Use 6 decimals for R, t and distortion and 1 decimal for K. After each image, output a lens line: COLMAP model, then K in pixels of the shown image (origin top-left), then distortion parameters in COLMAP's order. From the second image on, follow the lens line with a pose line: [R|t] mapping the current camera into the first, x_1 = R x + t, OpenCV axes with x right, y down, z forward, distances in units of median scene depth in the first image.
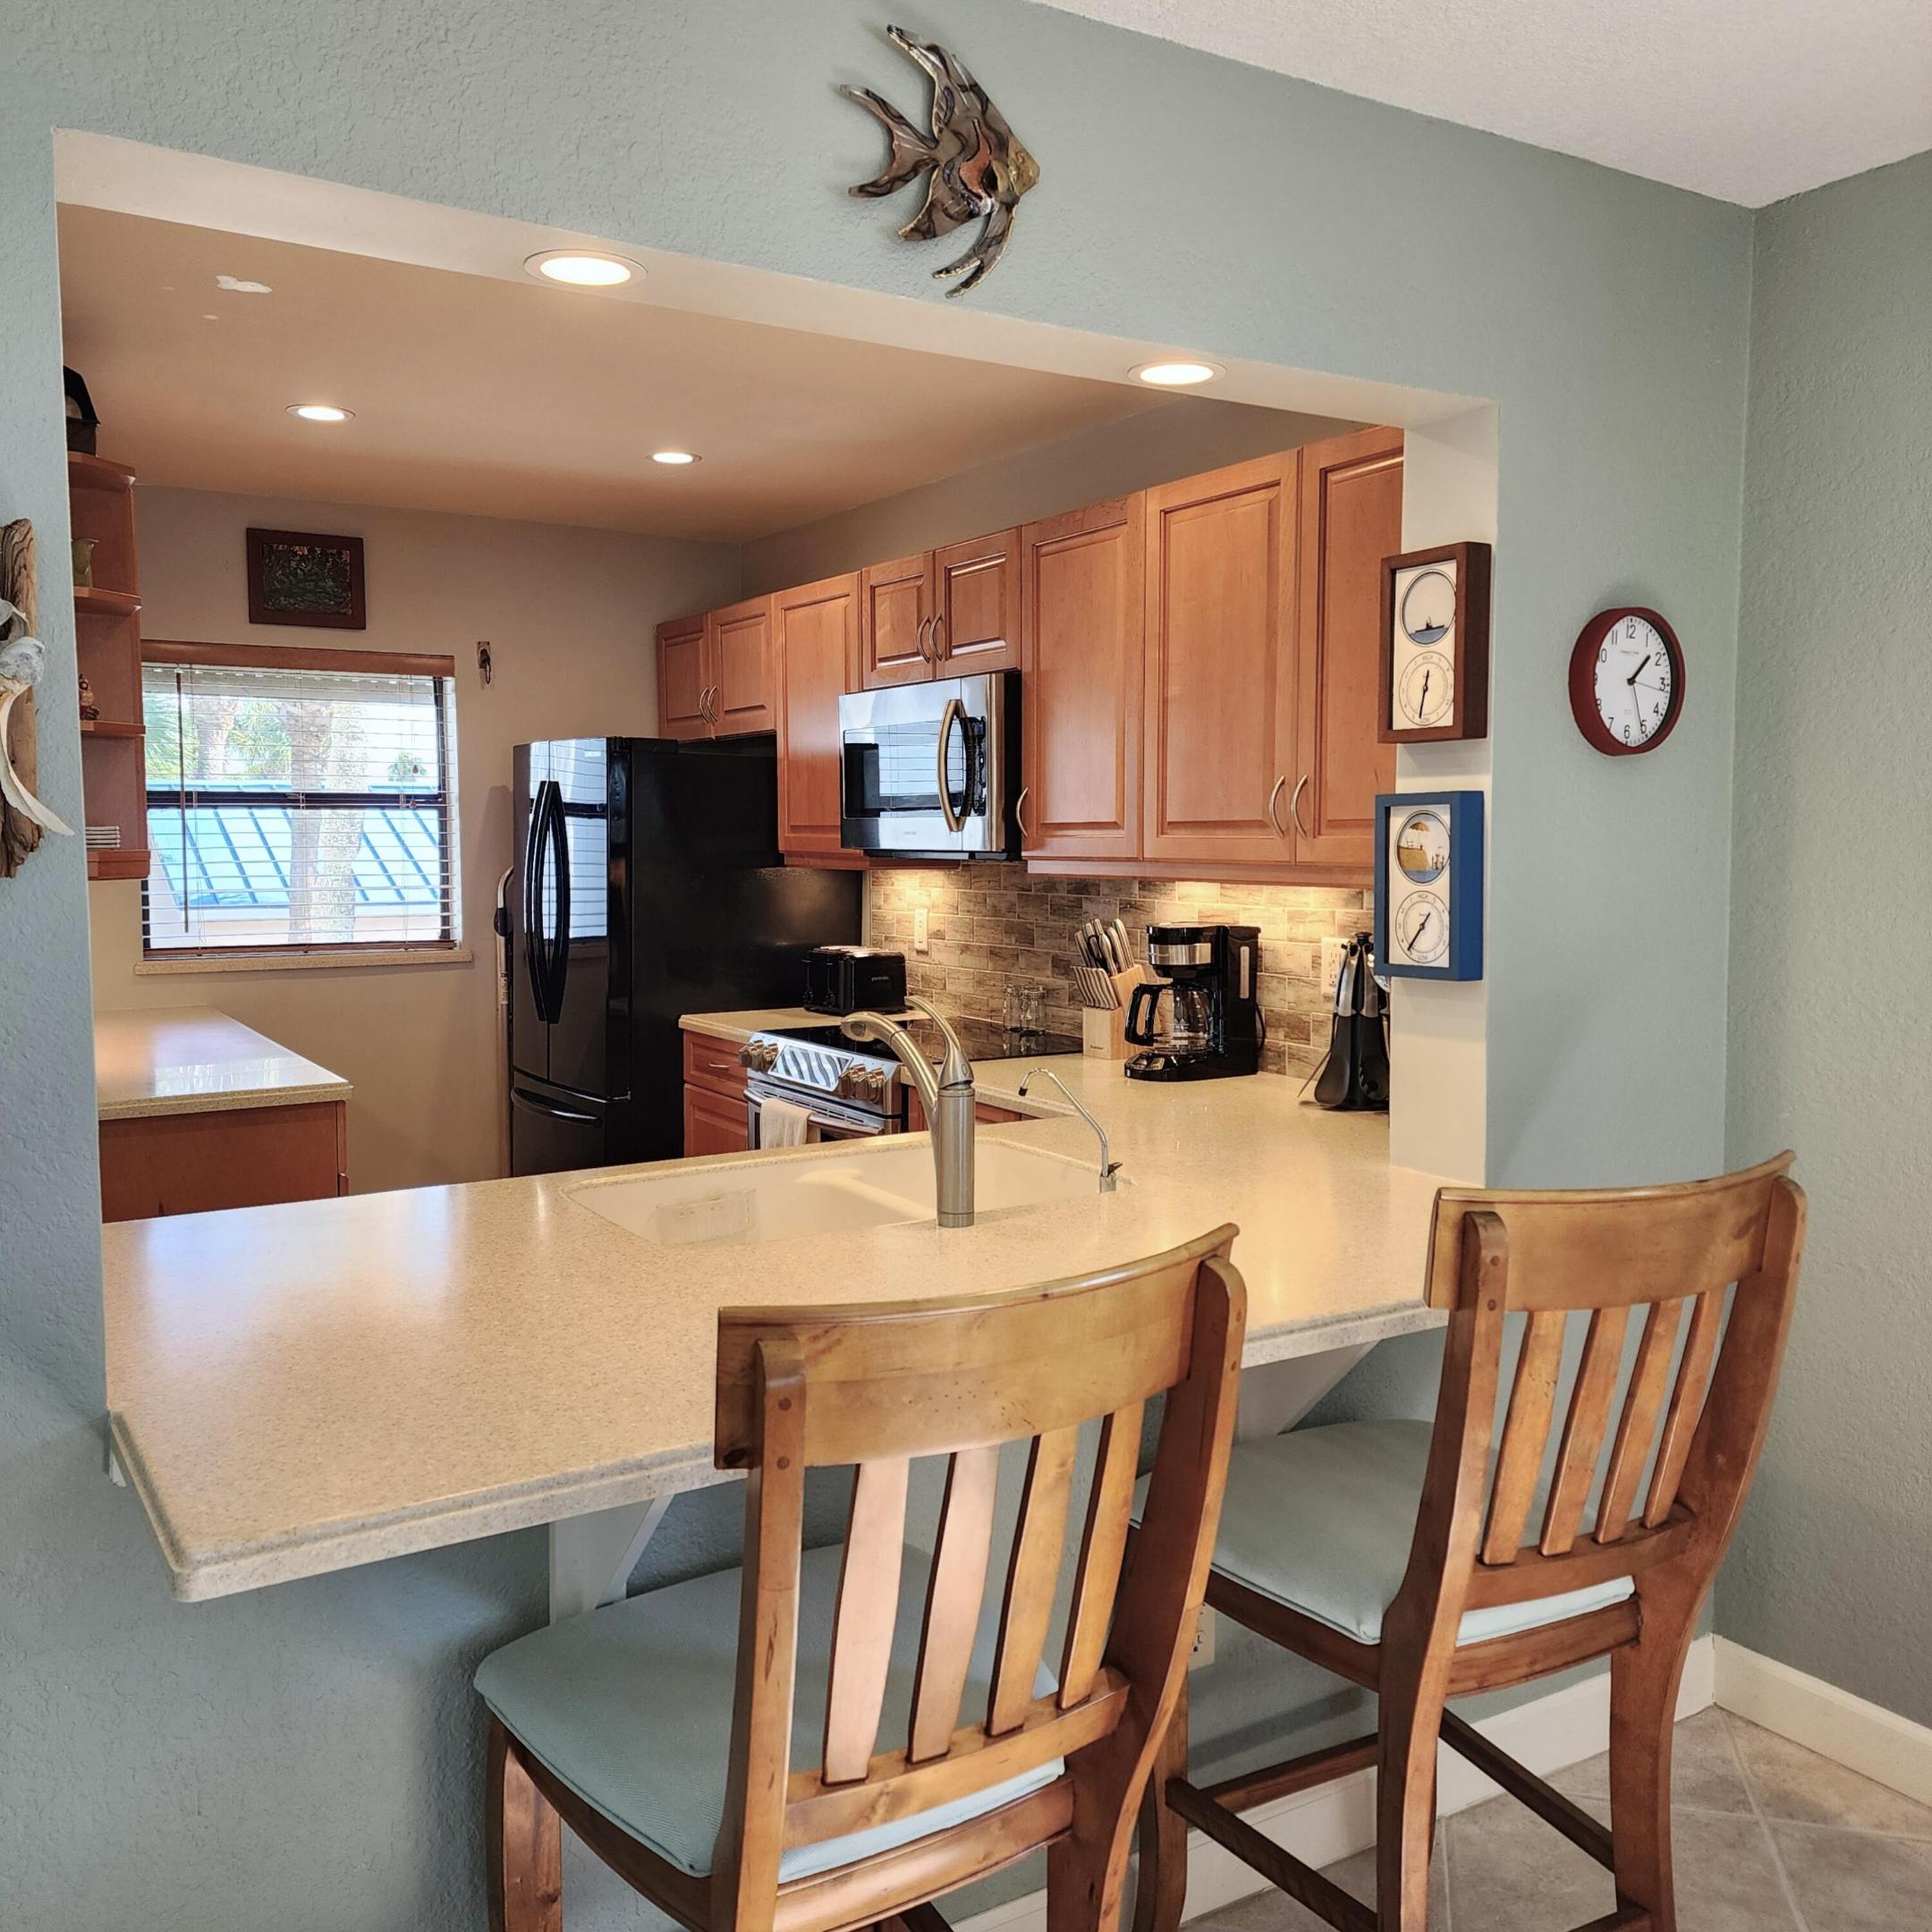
lens RADIAL K [[1751.3, 0, 966.0], [0, 1751.3, 966.0], [0, 0, 1]] dist [-0.002694, -0.000293]
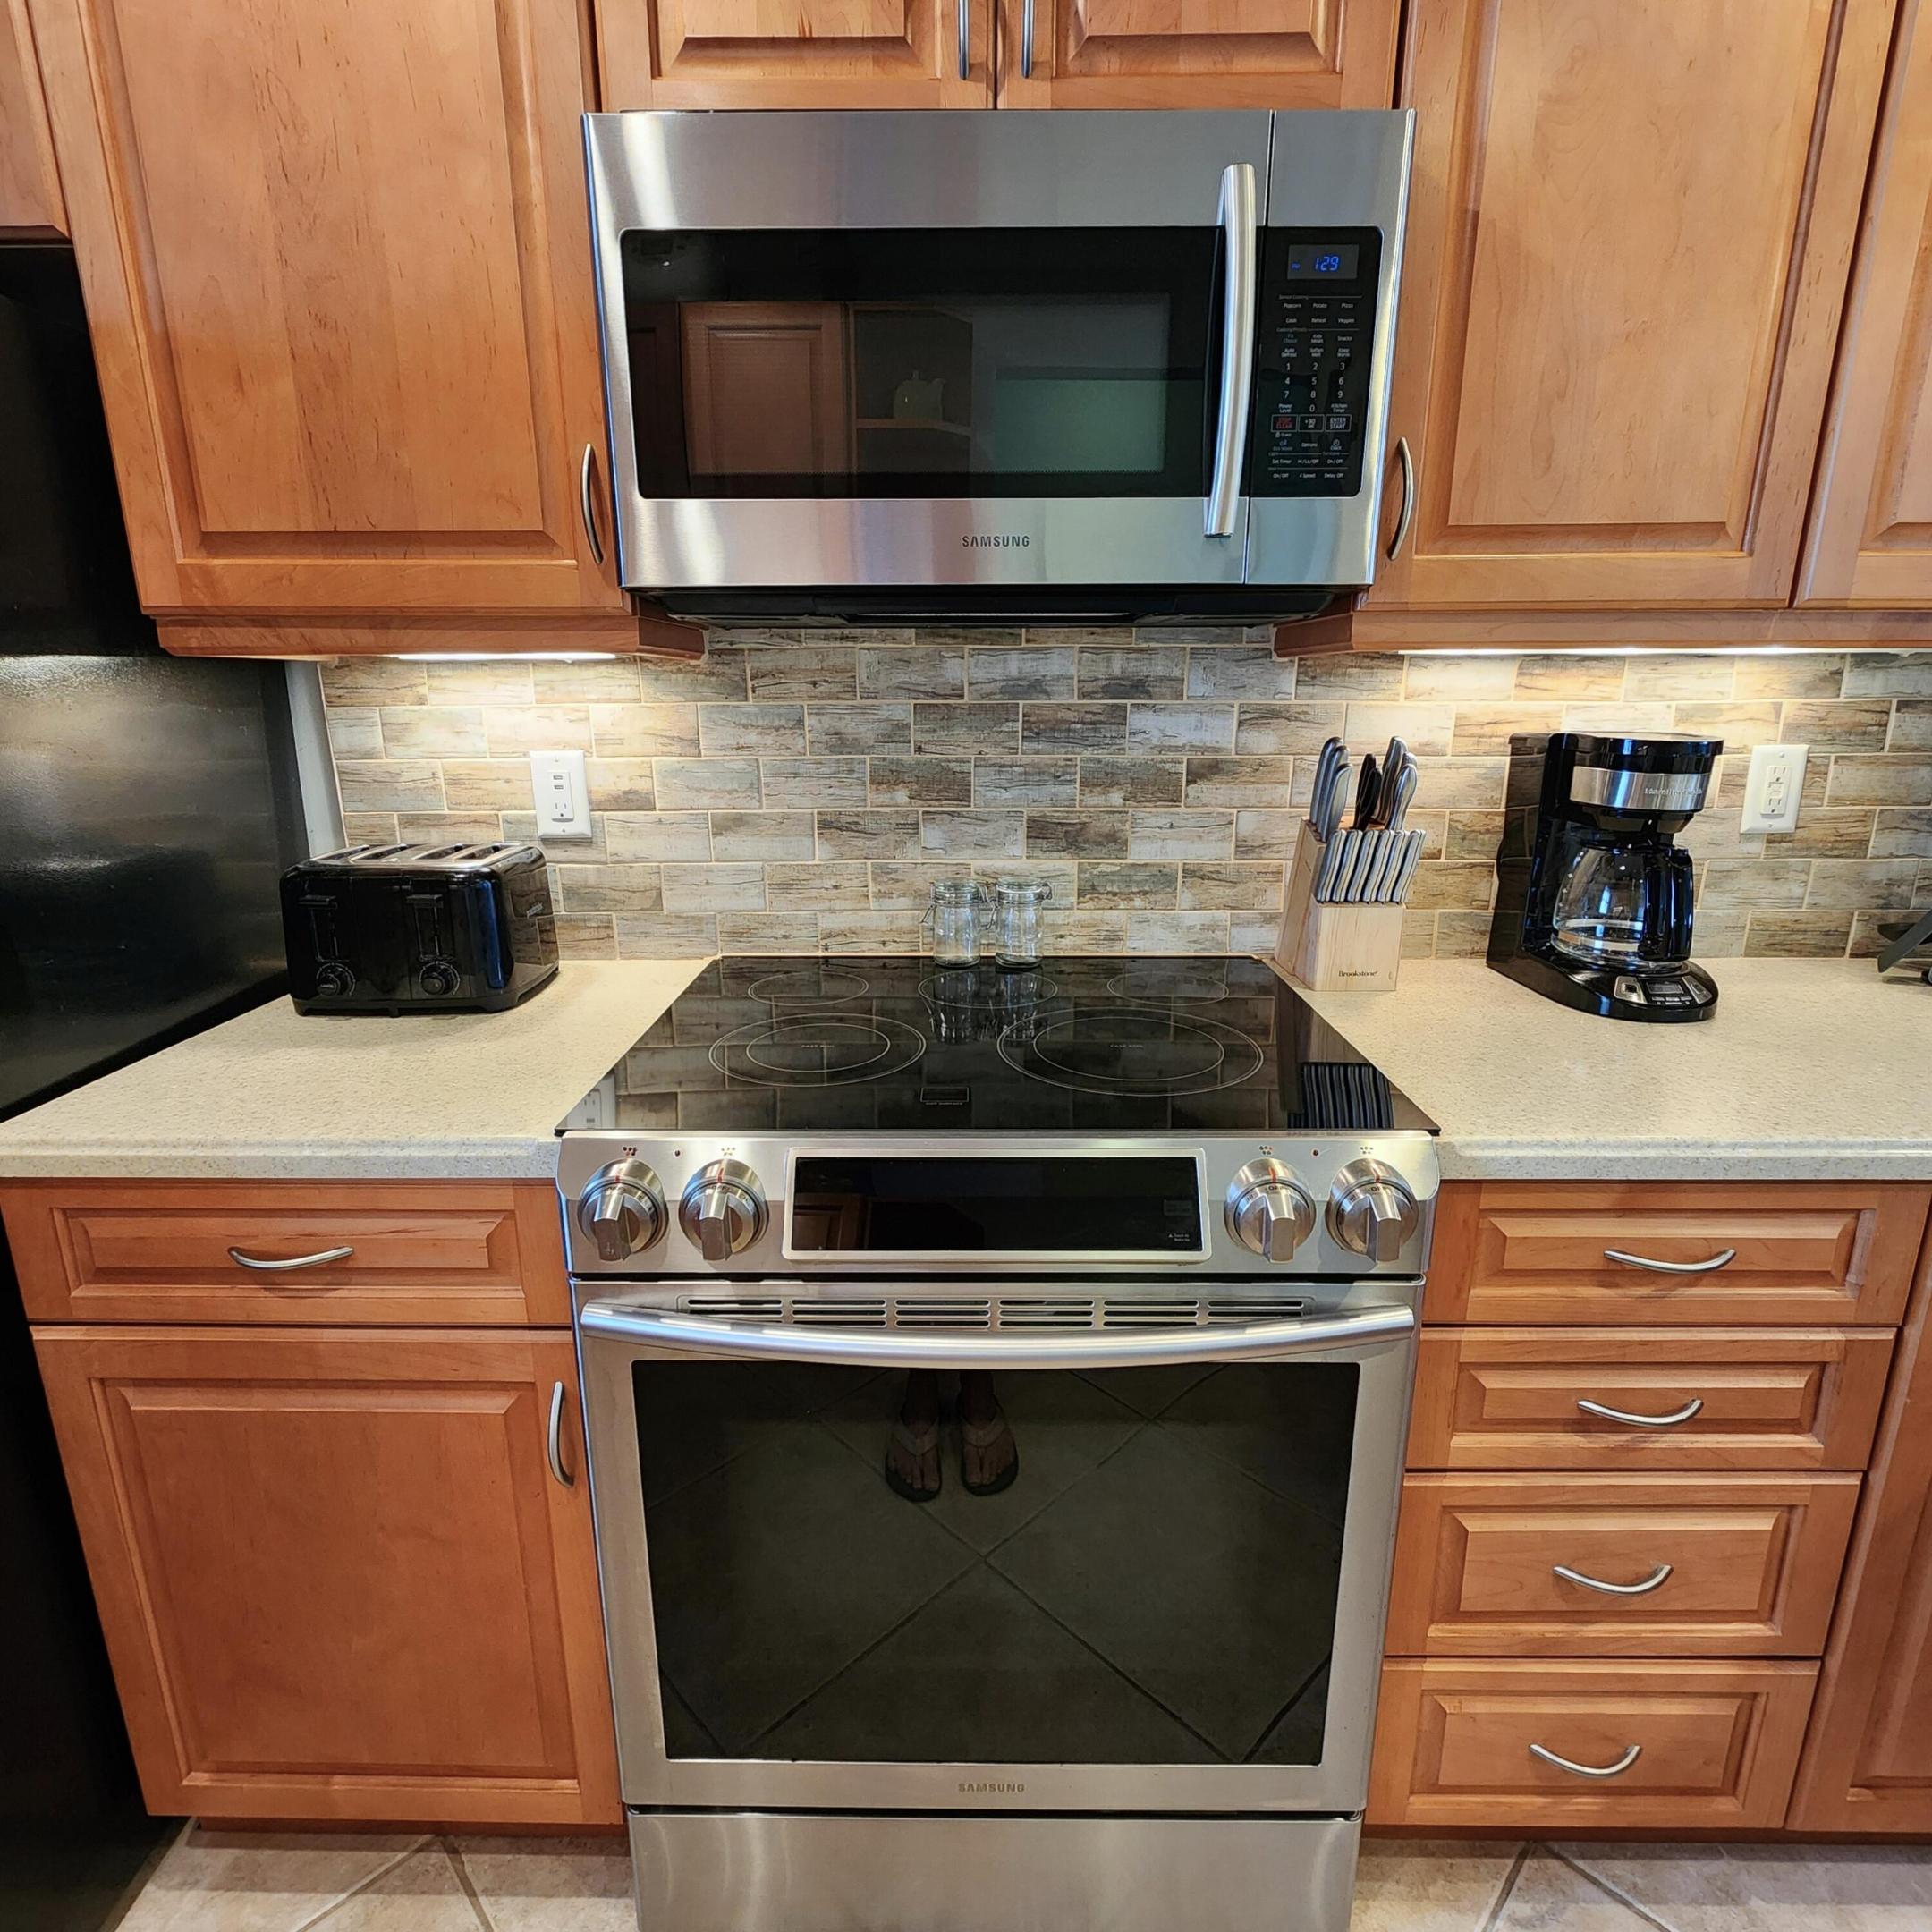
lens RADIAL K [[1001.8, 0, 966.0], [0, 1001.8, 966.0], [0, 0, 1]] dist [-0.004180, -0.000139]
pose [[0.537179, -0.193605, 0.820948, -0.223391], [0.067838, 0.980064, 0.186741, -0.020070], [-0.840736, -0.044622, 0.539604, 0.834399]]
